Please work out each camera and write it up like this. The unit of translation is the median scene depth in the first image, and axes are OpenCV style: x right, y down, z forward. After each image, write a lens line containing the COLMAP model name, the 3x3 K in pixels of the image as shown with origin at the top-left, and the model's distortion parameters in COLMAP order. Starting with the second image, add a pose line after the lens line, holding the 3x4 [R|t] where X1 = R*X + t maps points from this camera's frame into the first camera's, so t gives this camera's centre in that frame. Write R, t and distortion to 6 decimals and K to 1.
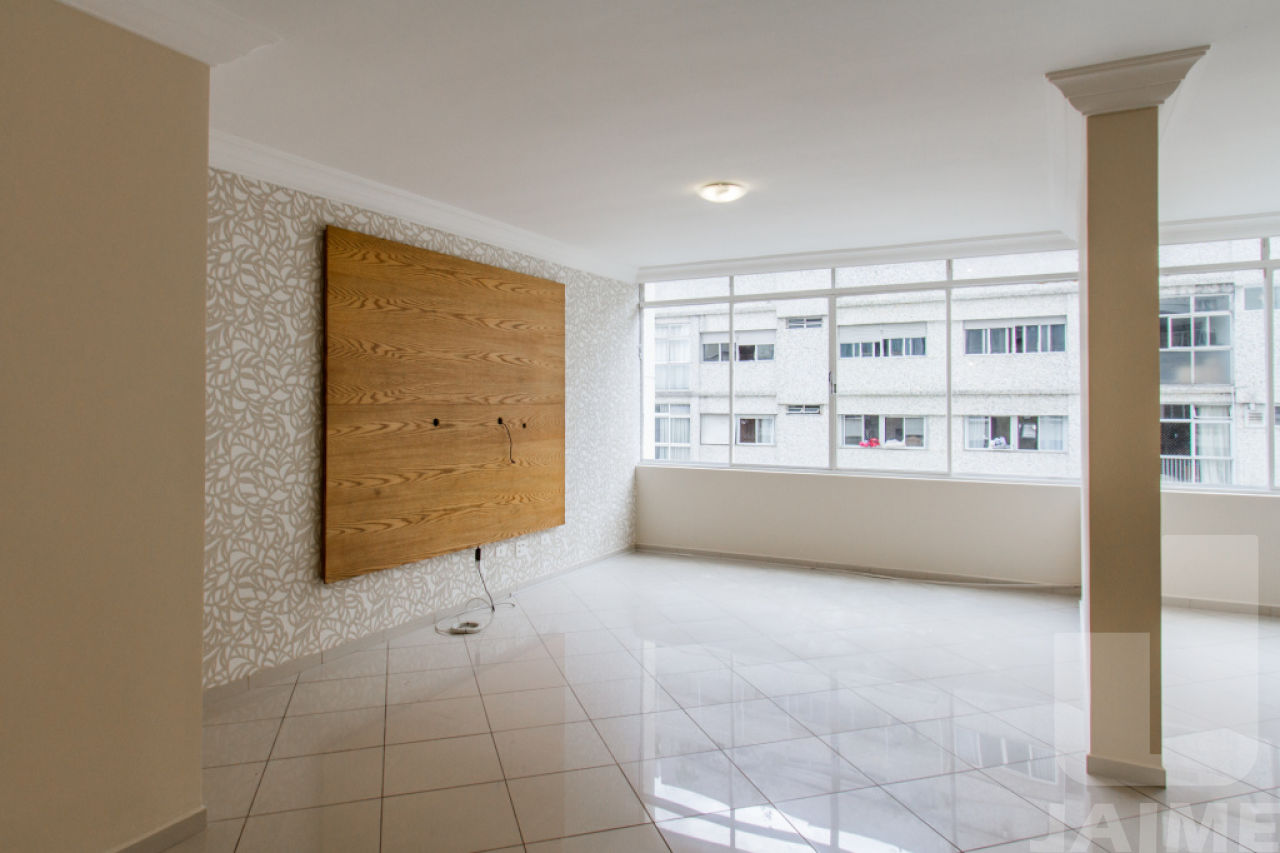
lens RADIAL K [[763.9, 0, 635.0], [0, 763.9, 390.6], [0, 0, 1]] dist [0.006470, -0.000030]
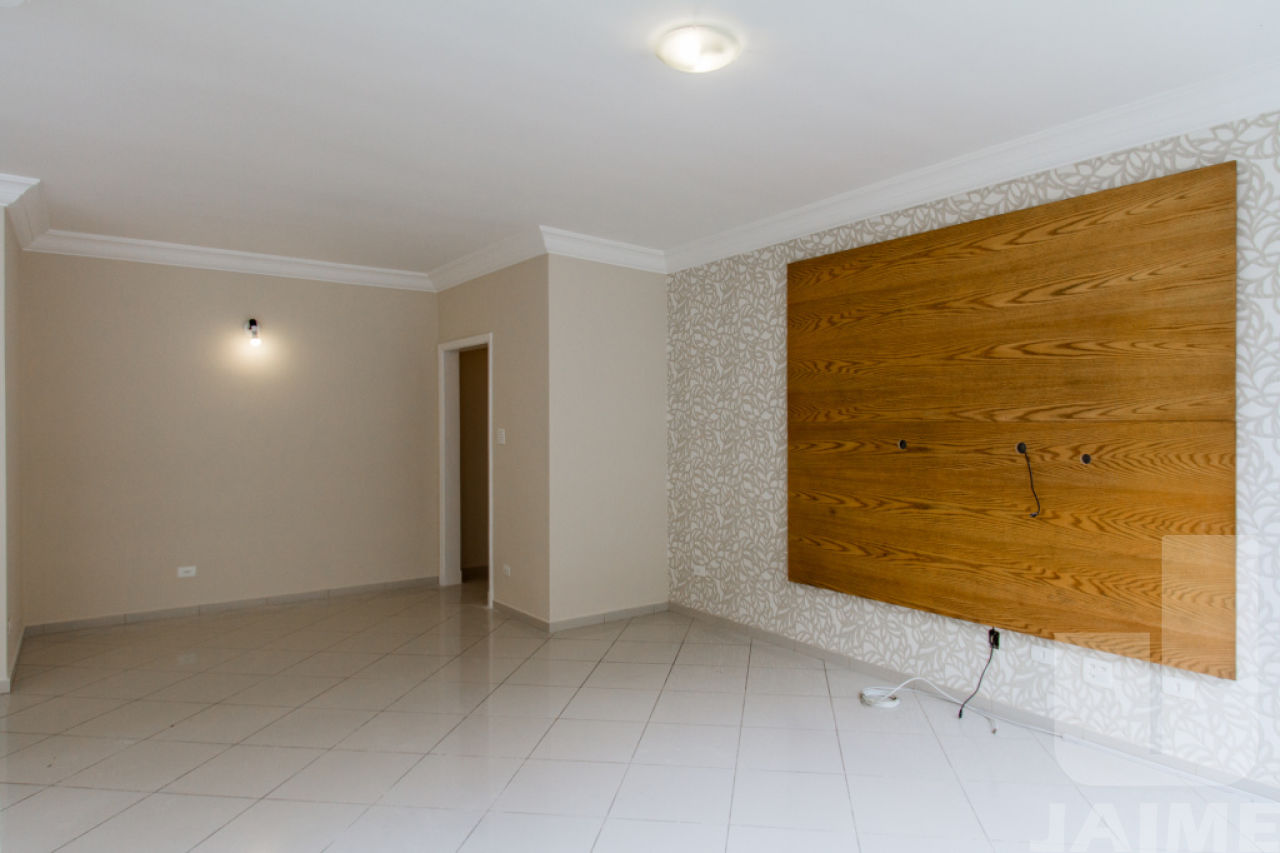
lens RADIAL K [[763.7, 0, 655.5], [0, 763.7, 414.7], [0, 0, 1]] dist [0.003628, -0.001618]
pose [[-0.426964, -0.002968, -0.904264, 0.630373], [0.024533, 0.999588, -0.014865, 0.016076], [0.903936, -0.028531, -0.426715, 1.167798]]
